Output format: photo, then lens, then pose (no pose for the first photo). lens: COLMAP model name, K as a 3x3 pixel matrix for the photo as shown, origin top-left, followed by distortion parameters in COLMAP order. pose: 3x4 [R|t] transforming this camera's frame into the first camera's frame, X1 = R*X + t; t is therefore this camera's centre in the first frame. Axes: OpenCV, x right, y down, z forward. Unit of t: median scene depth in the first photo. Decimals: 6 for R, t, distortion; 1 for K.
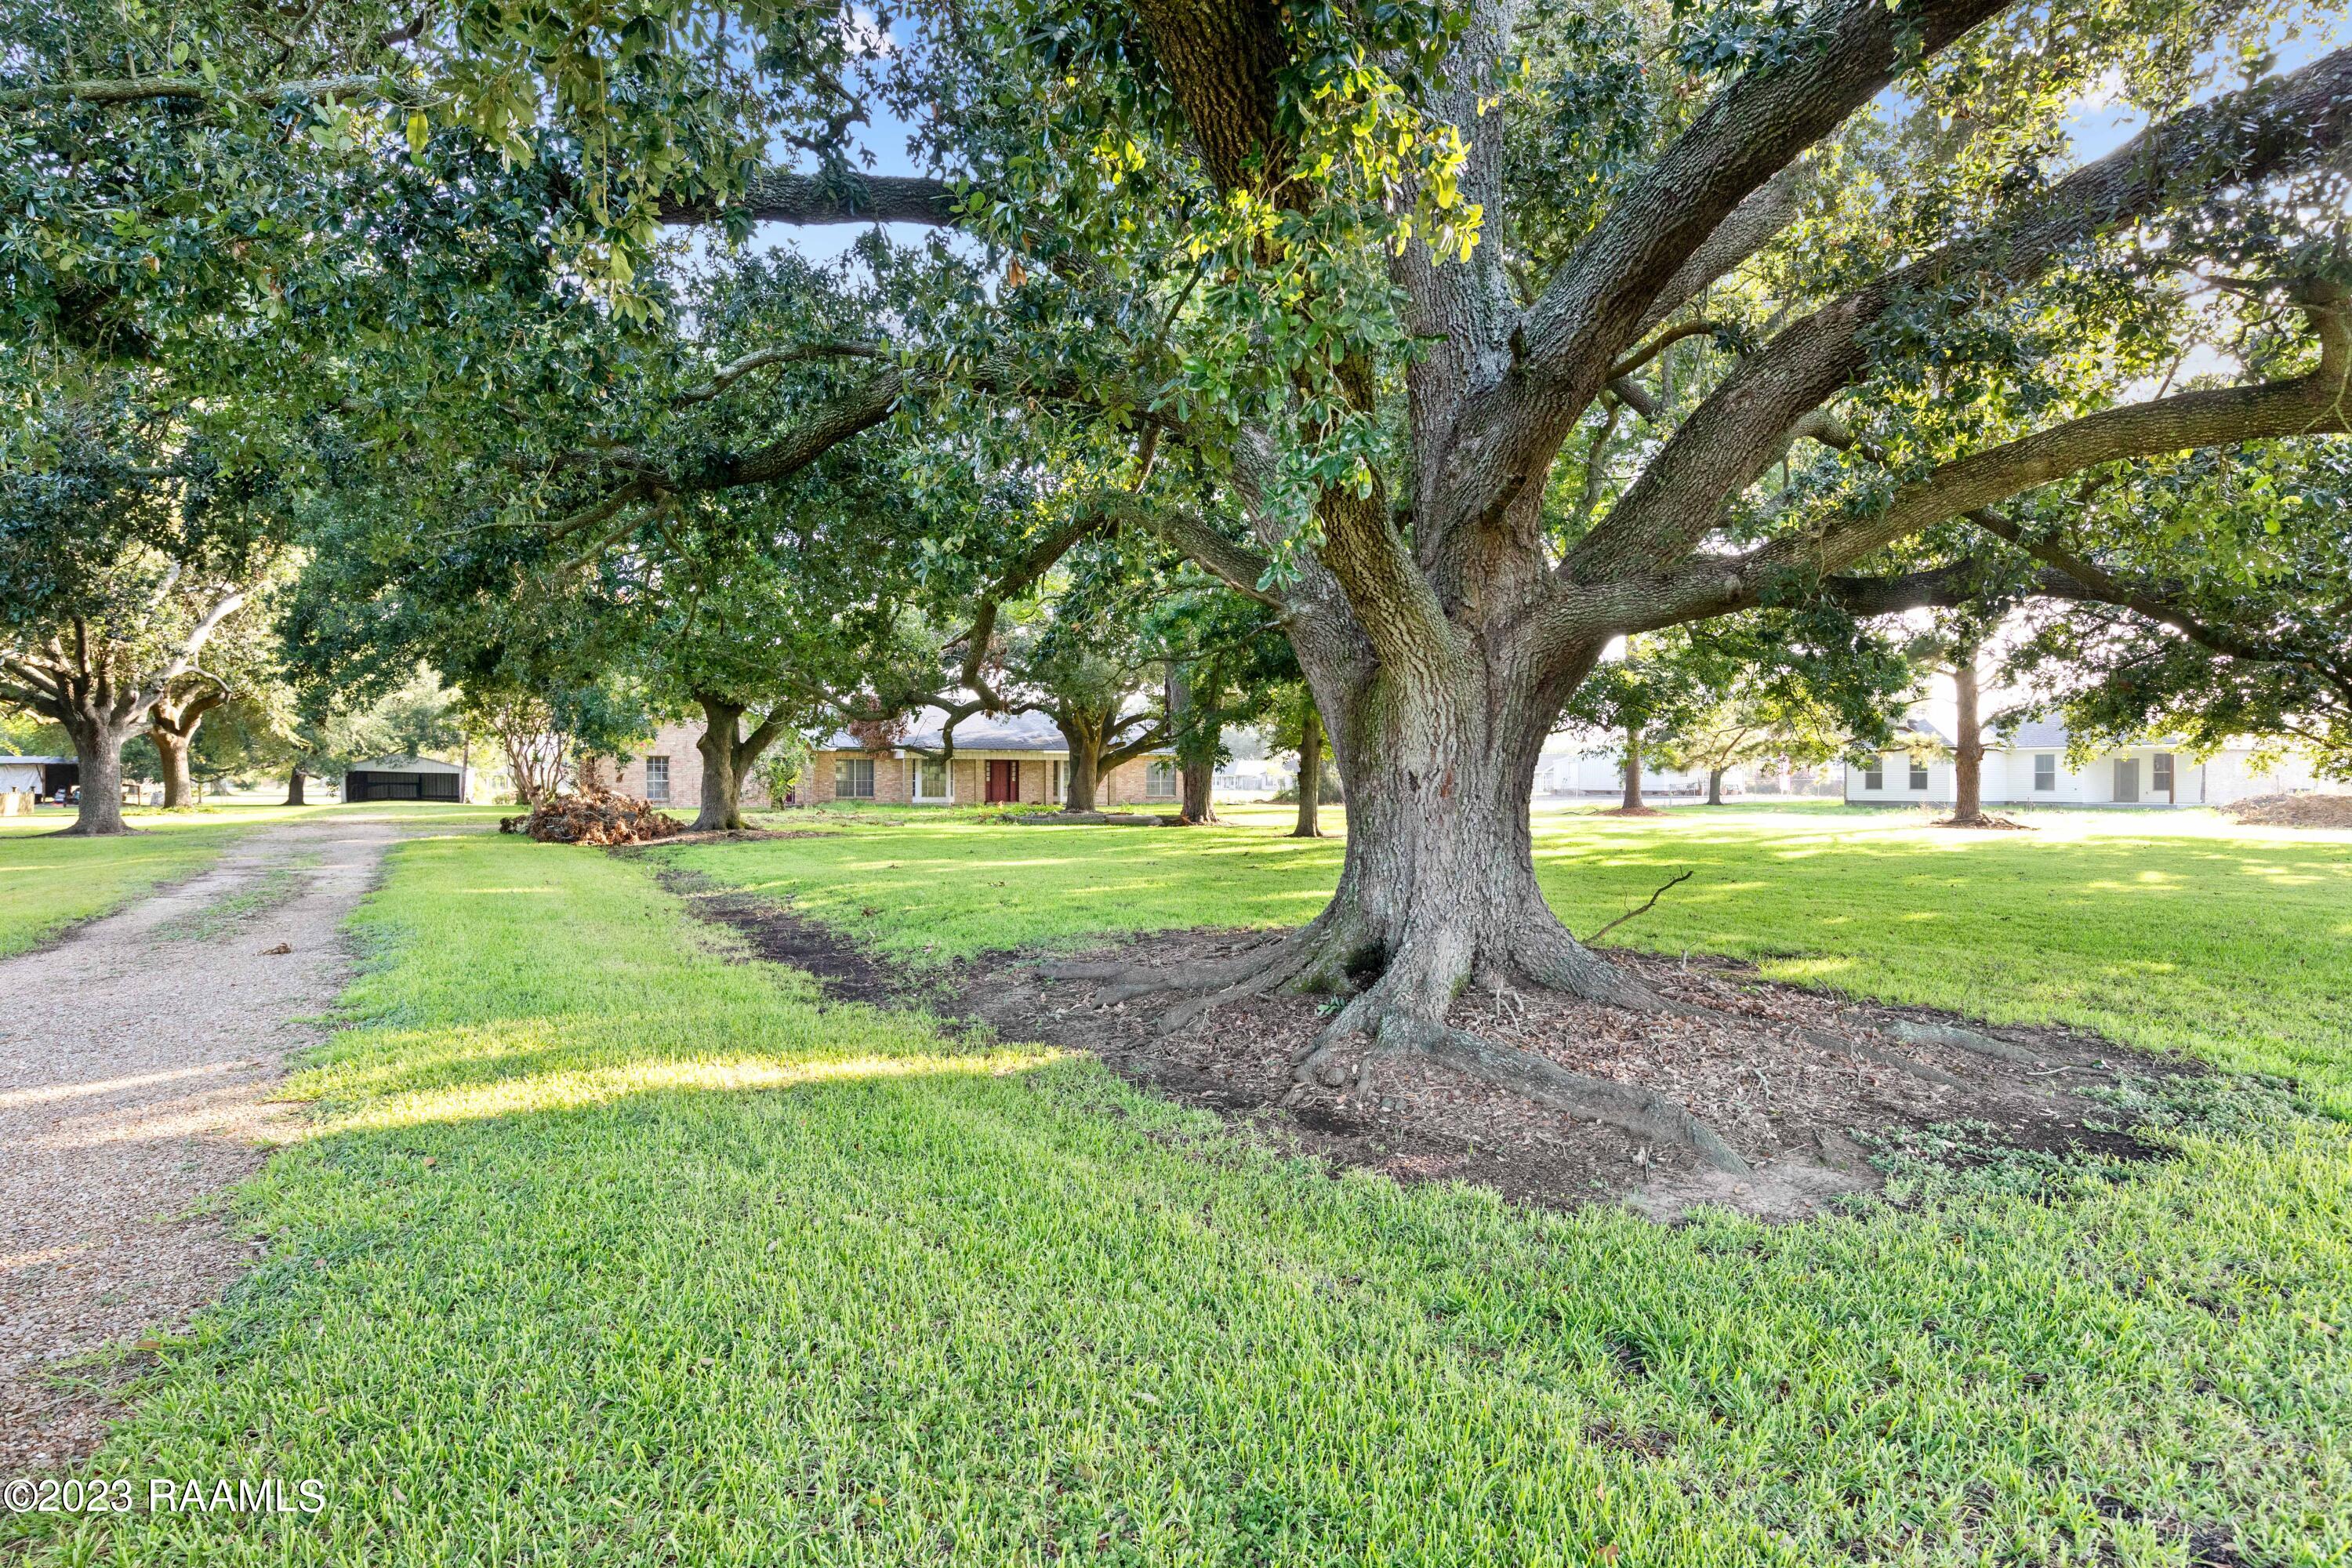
lens RADIAL K [[1219.9, 0, 1177.4], [0, 1219.9, 780.9], [0, 0, 1]] dist [-0.000371, -0.000015]
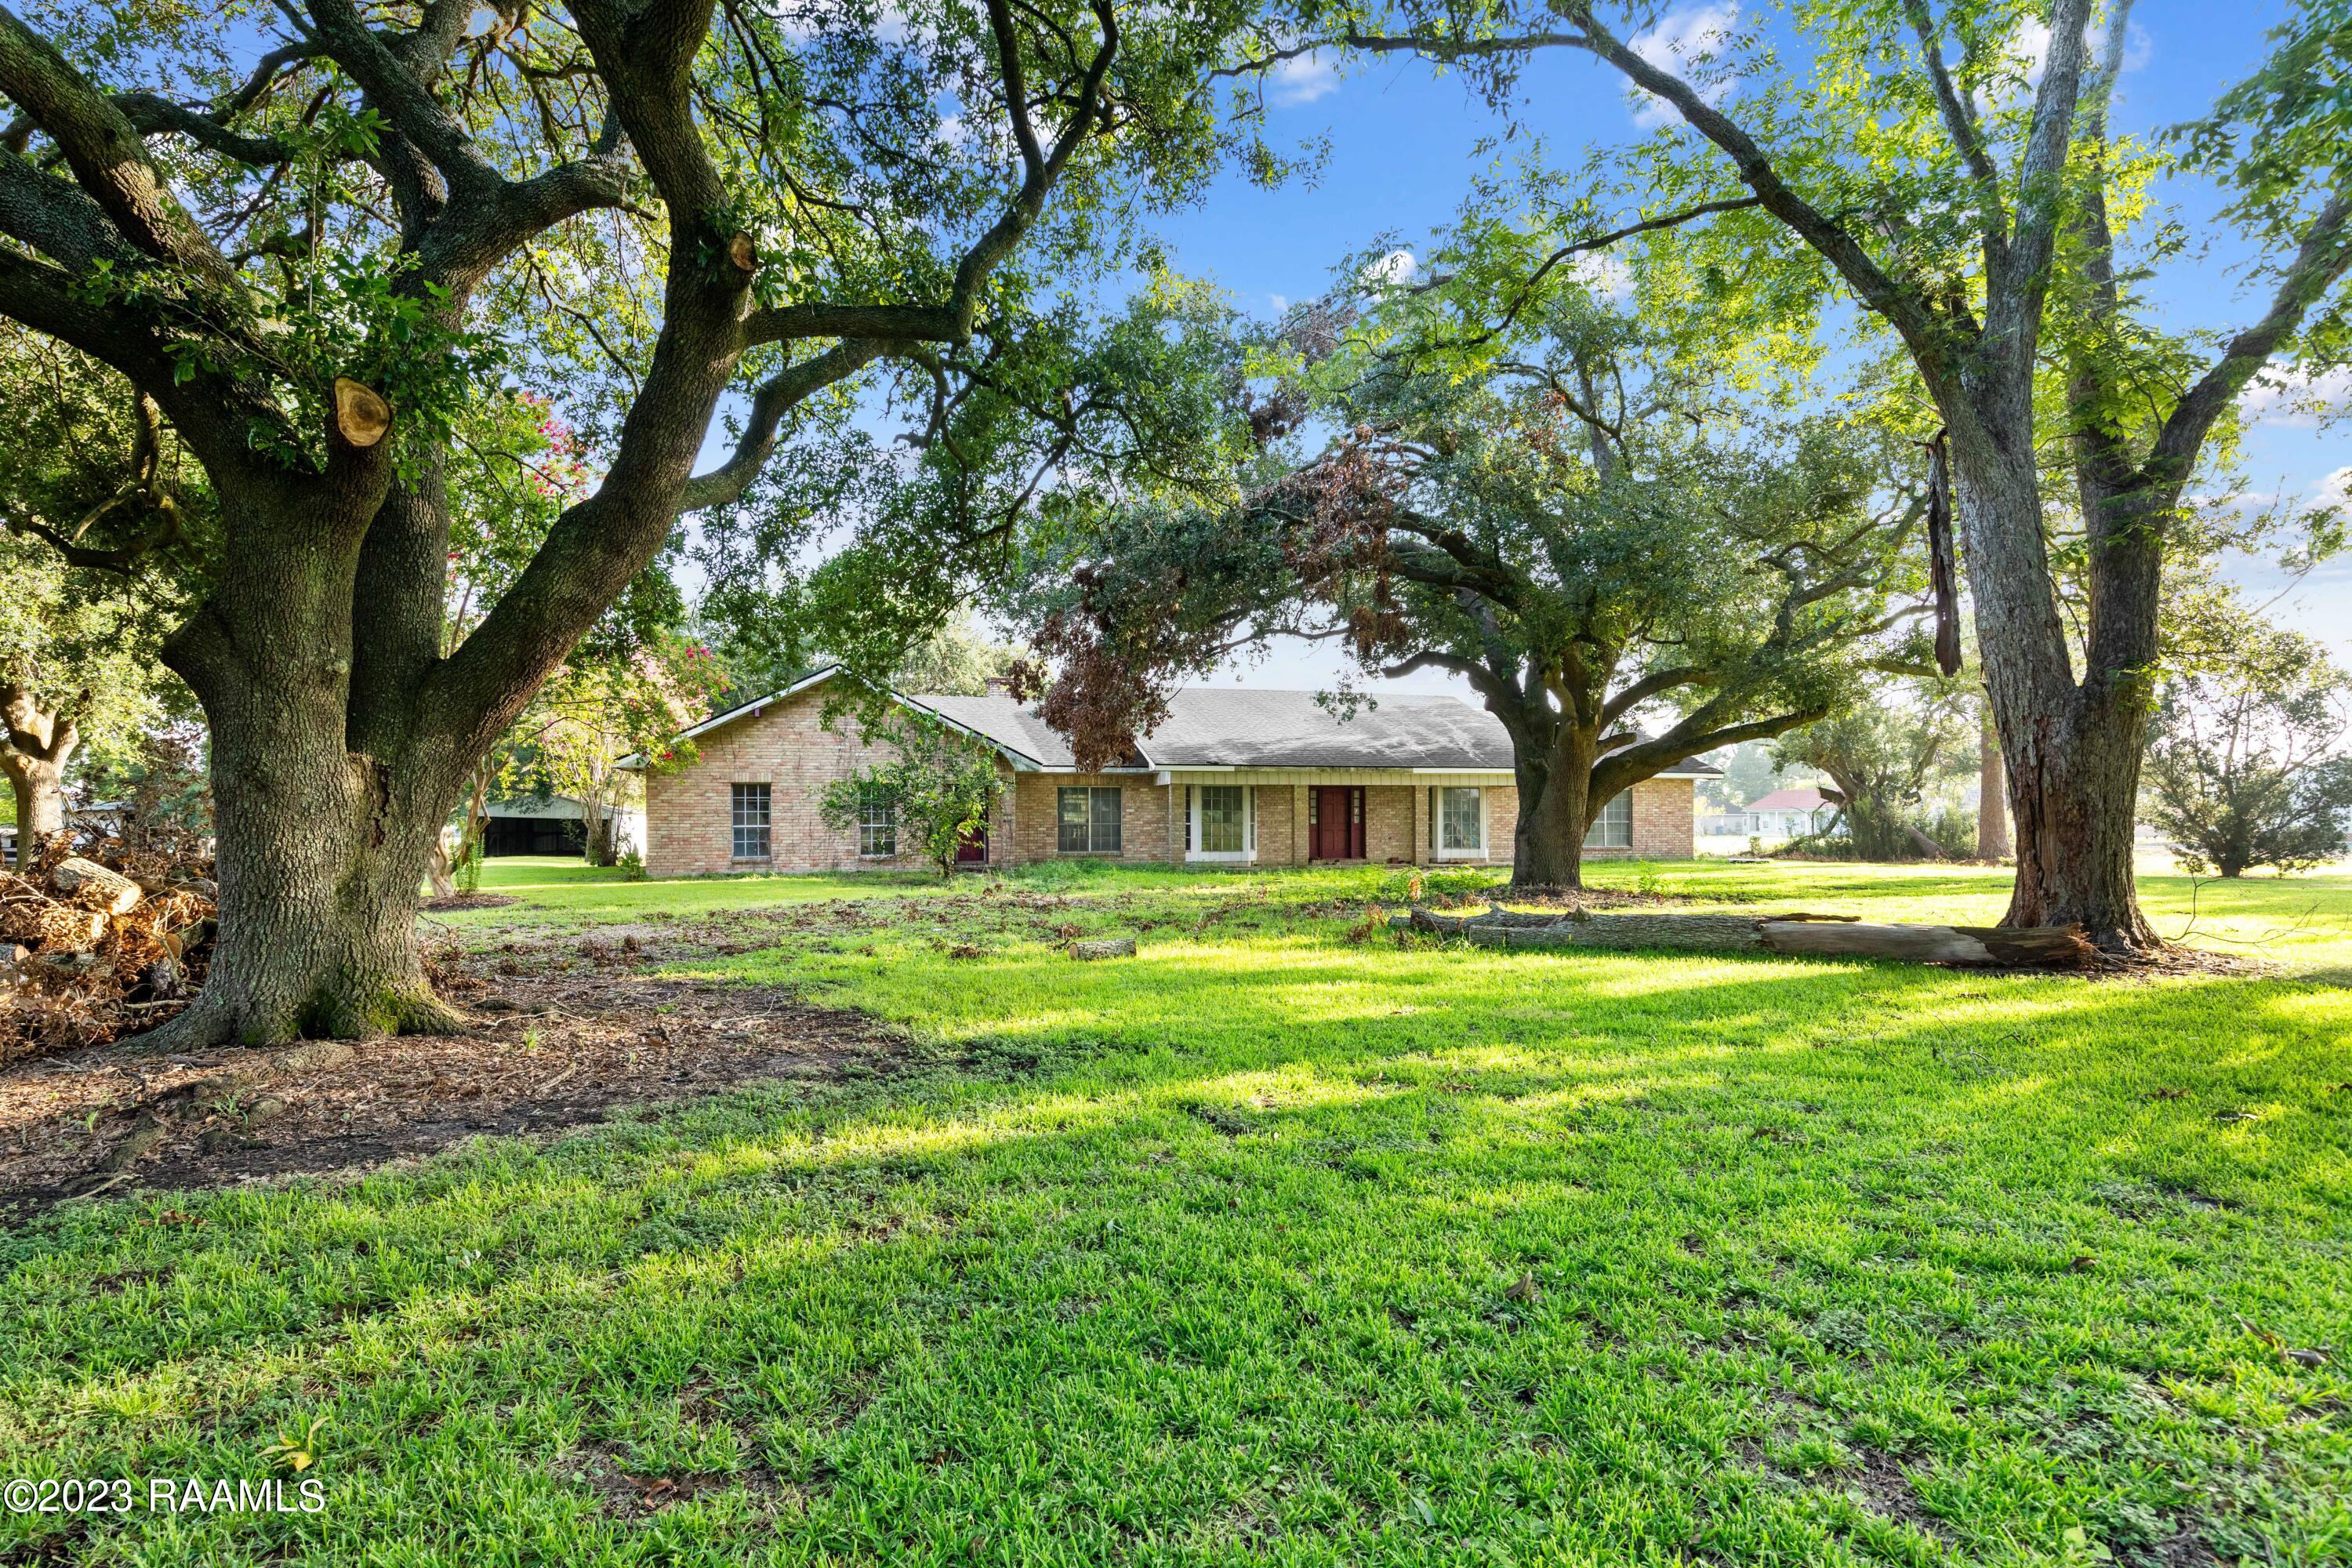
lens RADIAL K [[1219.9, 0, 1176.8], [0, 1219.9, 792.5], [0, 0, 1]] dist [-0.000371, -0.000015]
pose [[0.973099, -0.013016, -0.230018, -0.098351], [0.006636, 0.999572, -0.028488, 0.001891], [0.230291, 0.026196, 0.972769, 0.485102]]
